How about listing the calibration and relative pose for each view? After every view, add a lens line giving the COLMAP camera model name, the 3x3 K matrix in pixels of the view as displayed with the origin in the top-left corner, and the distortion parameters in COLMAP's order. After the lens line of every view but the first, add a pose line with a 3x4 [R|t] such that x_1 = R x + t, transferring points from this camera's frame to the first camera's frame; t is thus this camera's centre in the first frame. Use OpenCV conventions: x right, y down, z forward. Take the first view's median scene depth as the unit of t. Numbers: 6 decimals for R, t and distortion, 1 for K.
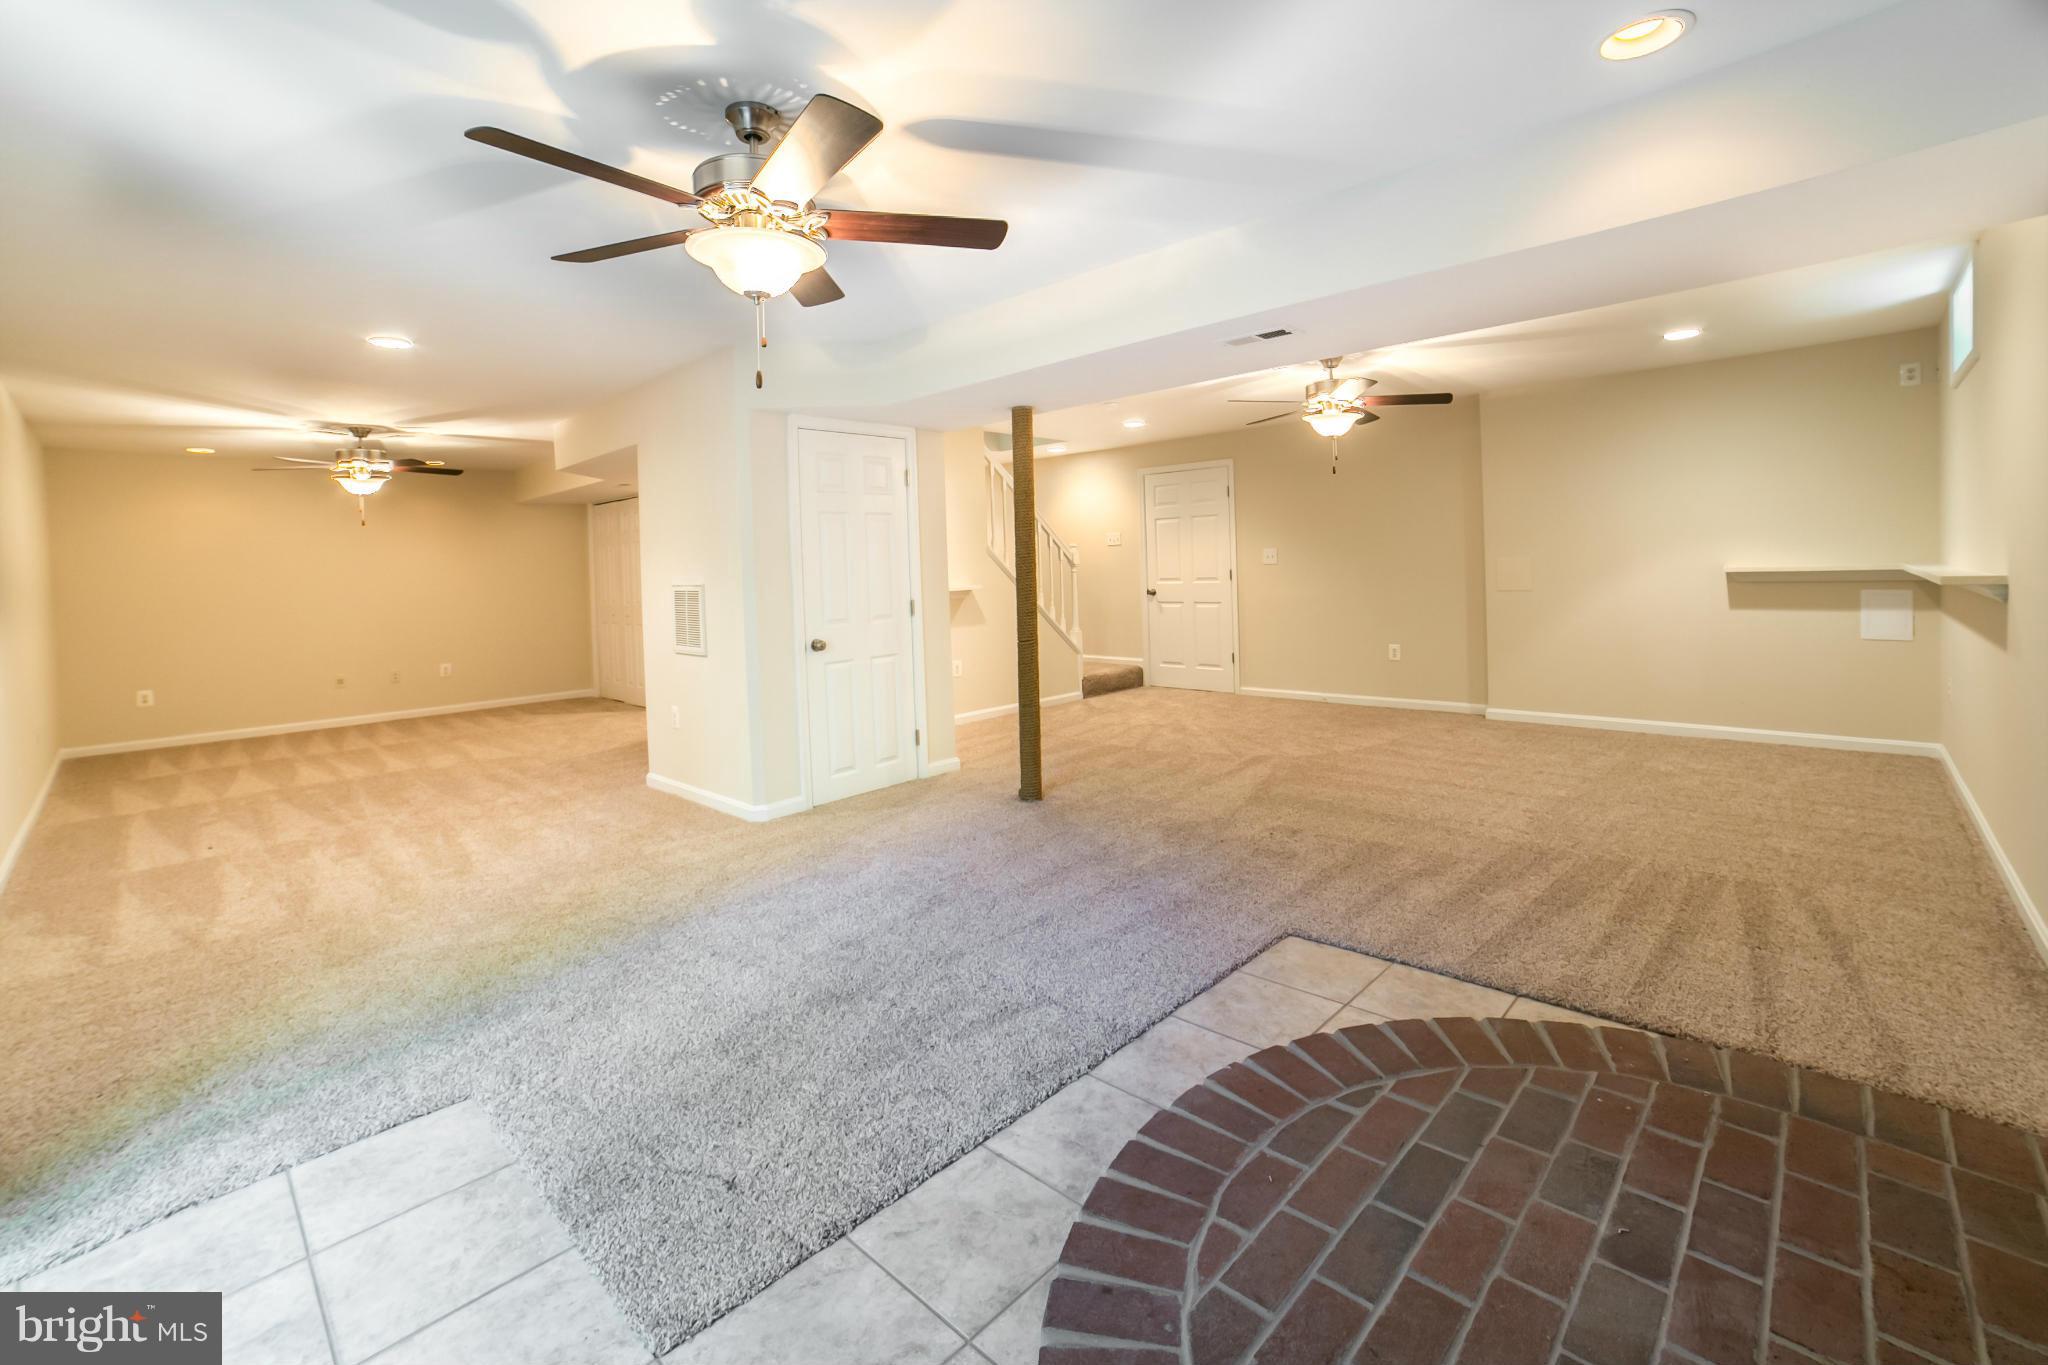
lens RADIAL K [[856.0, 0, 1021.5], [0, 856.0, 645.2], [0, 0, 1]] dist [-0.089570, 0.038102]
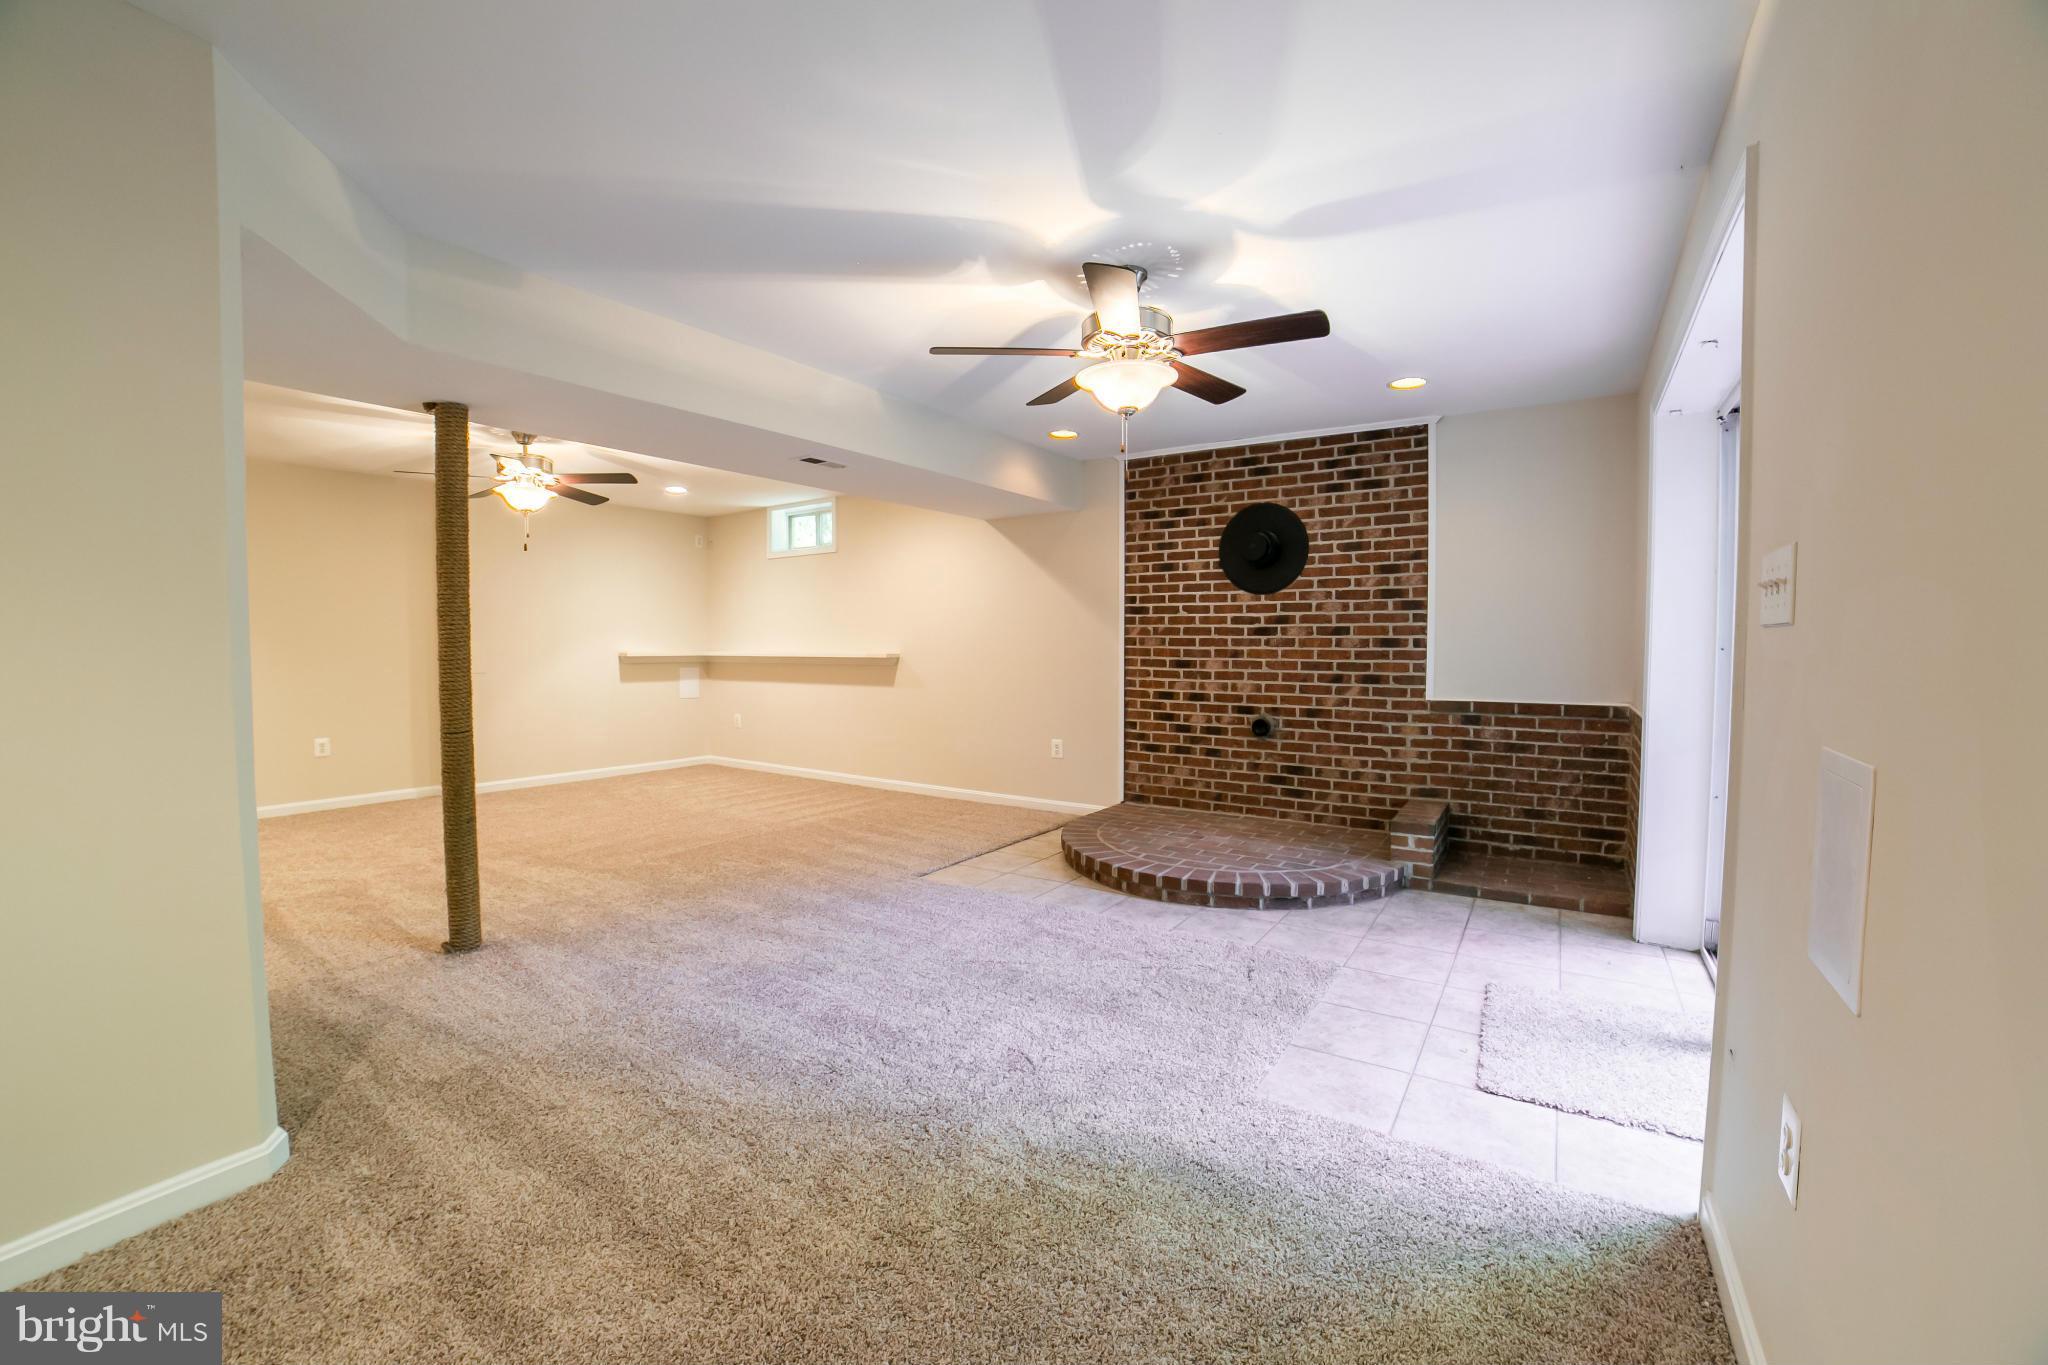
lens RADIAL K [[856.0, 0, 1021.5], [0, 856.0, 645.2], [0, 0, 1]] dist [-0.089570, 0.038102]
pose [[-0.155920, 0.031206, 0.987277, -0.753406], [0.093437, 0.995485, -0.016709, -0.022302], [-0.983341, 0.089643, -0.158132, 0.616077]]
